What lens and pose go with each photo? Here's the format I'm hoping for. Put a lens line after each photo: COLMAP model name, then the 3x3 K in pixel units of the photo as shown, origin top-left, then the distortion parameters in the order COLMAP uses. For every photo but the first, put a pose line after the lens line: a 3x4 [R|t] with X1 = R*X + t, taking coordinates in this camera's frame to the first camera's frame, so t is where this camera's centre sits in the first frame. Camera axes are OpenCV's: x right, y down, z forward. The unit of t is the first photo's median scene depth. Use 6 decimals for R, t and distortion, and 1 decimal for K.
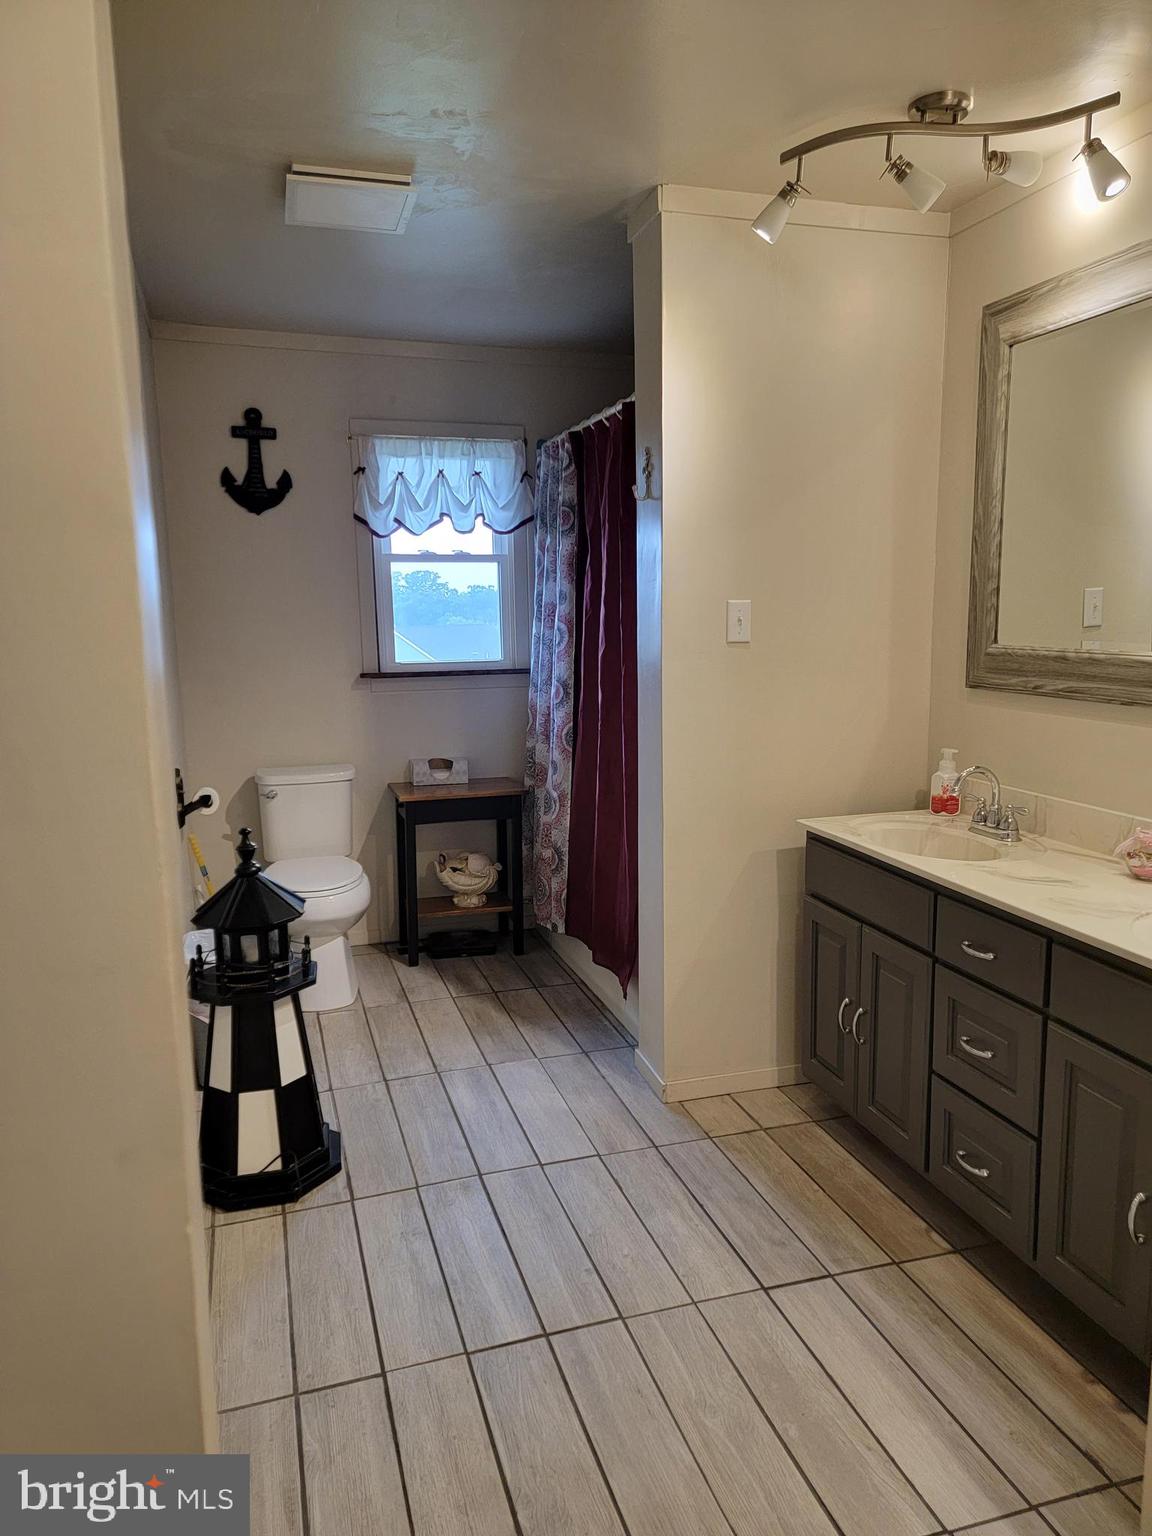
lens RADIAL K [[1064.2, 0, 572.3], [0, 1064.2, 776.2], [0, 0, 1]] dist [0.086657, -0.068635]
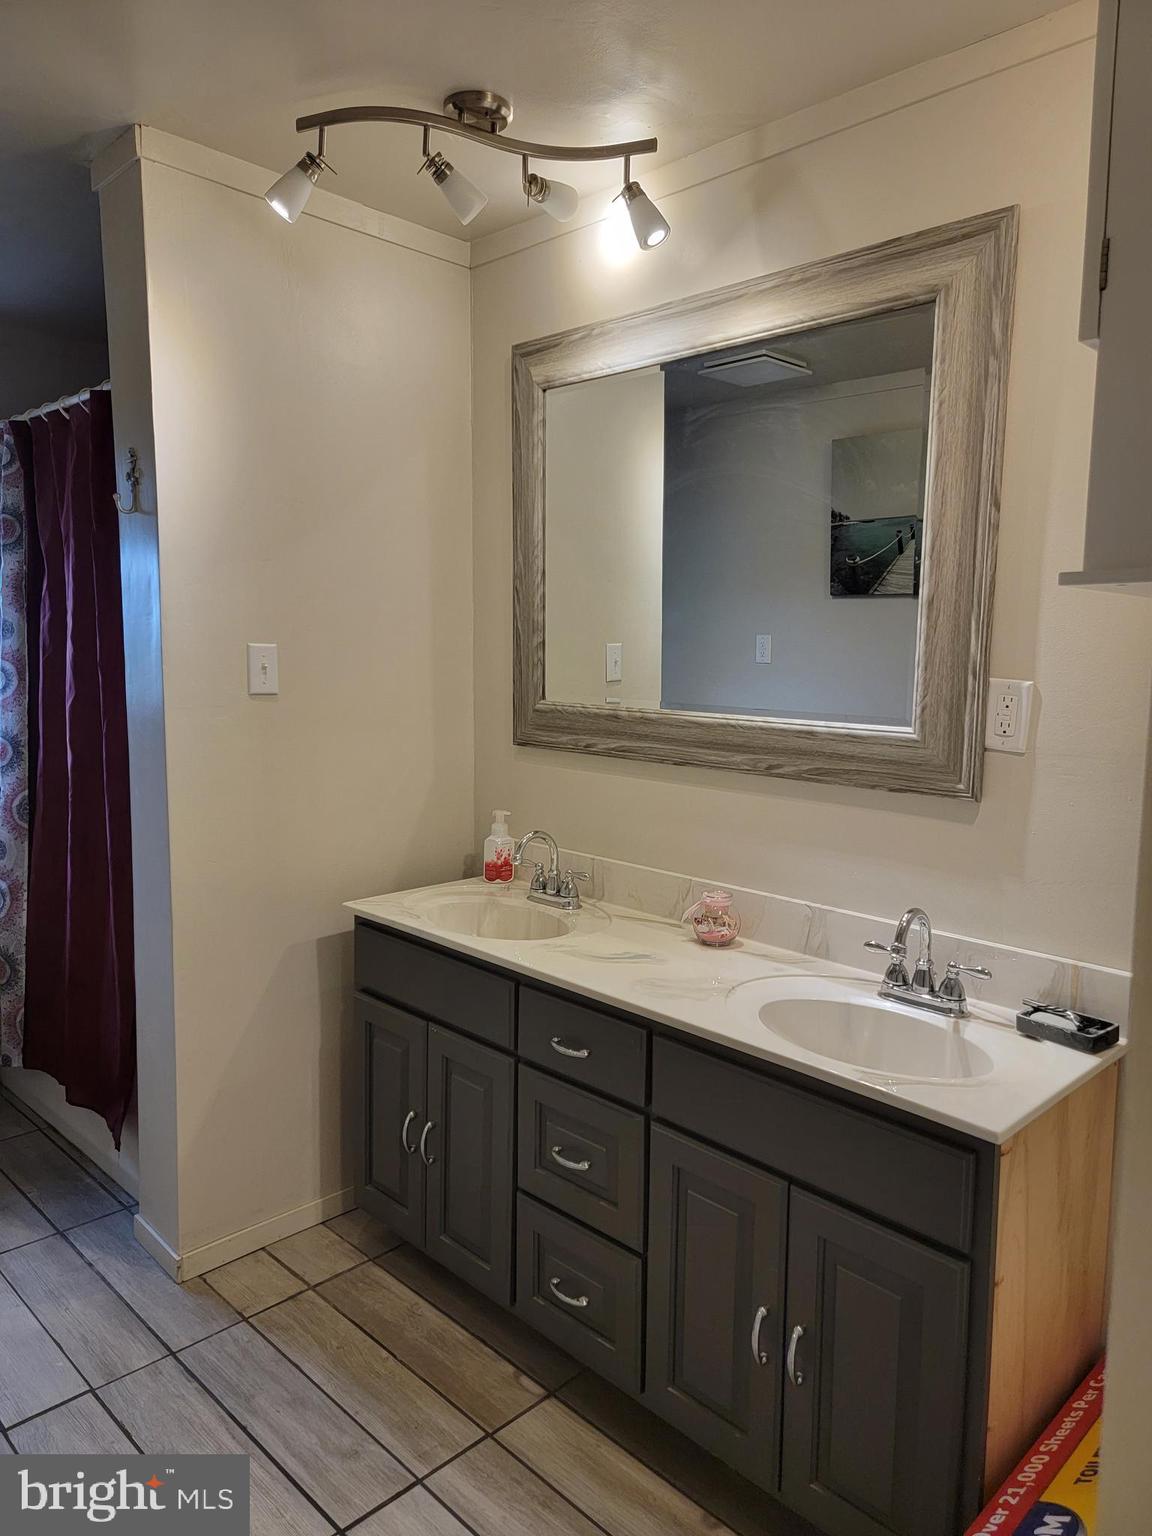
lens RADIAL K [[1064.2, 0, 580.9], [0, 1064.2, 763.6], [0, 0, 1]] dist [0.086657, -0.068635]
pose [[0.882944, -0.025455, 0.468788, -0.019374], [0.047262, 0.998276, -0.034811, -0.033446], [-0.467093, 0.052892, 0.882625, 0.165993]]
